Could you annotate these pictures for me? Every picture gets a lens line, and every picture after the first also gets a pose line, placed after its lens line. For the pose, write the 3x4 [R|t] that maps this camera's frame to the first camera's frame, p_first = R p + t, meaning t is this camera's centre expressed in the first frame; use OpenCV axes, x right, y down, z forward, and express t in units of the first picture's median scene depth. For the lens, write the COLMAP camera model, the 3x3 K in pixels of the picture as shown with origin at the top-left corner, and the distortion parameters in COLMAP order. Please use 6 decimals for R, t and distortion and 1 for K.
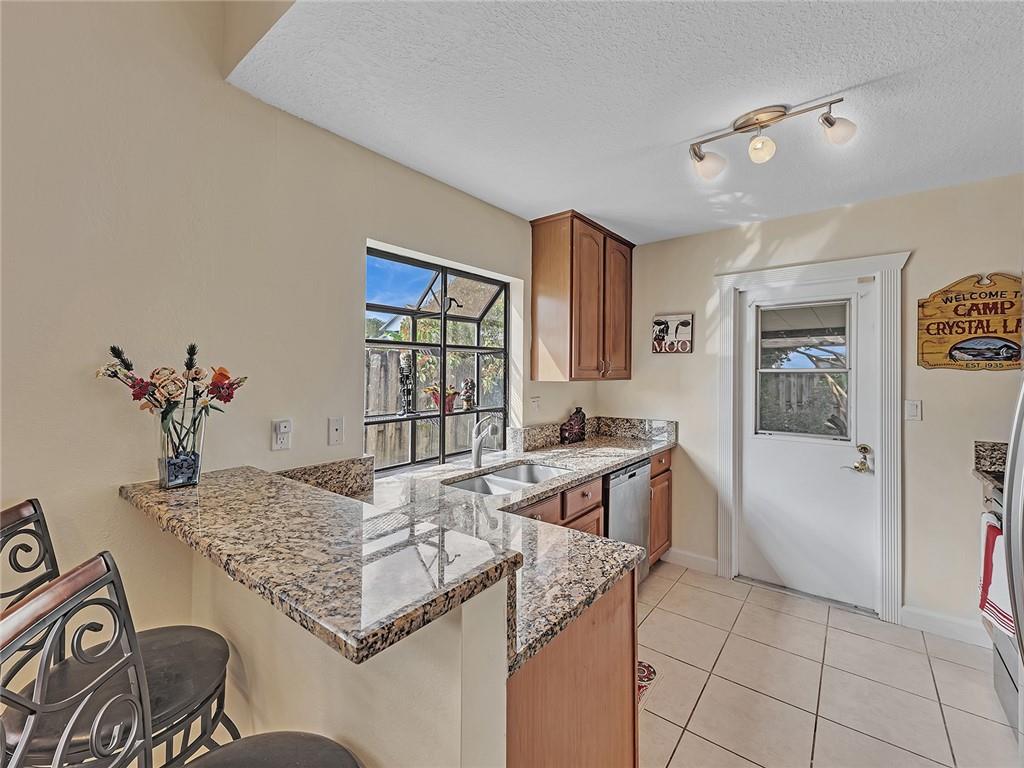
lens RADIAL K [[448.7, 0, 509.6], [0, 448.7, 377.3], [0, 0, 1]] dist [0.013719, -0.000173]
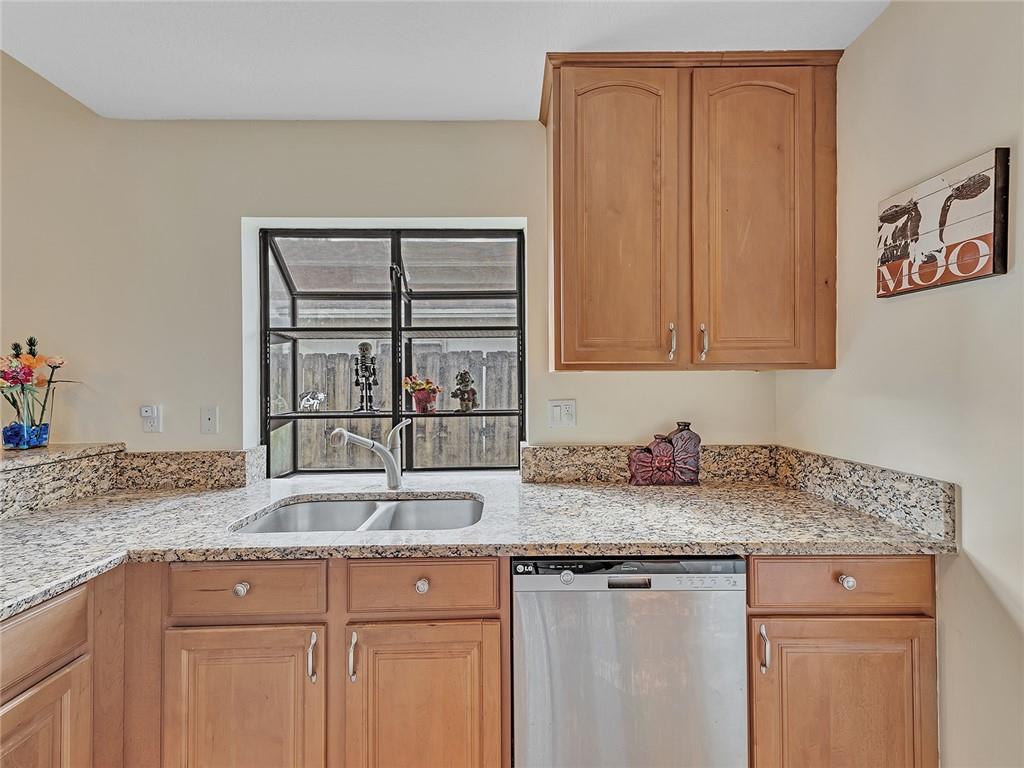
lens RADIAL K [[397.8, 0, 506.6], [0, 397.8, 384.3], [0, 0, 1]] dist [0.017904, -0.000065]
pose [[0.620108, -0.004293, -0.784505, 0.413531], [-0.001110, 0.999979, -0.006349, 0.025460], [0.784516, 0.004808, 0.620090, 0.552631]]
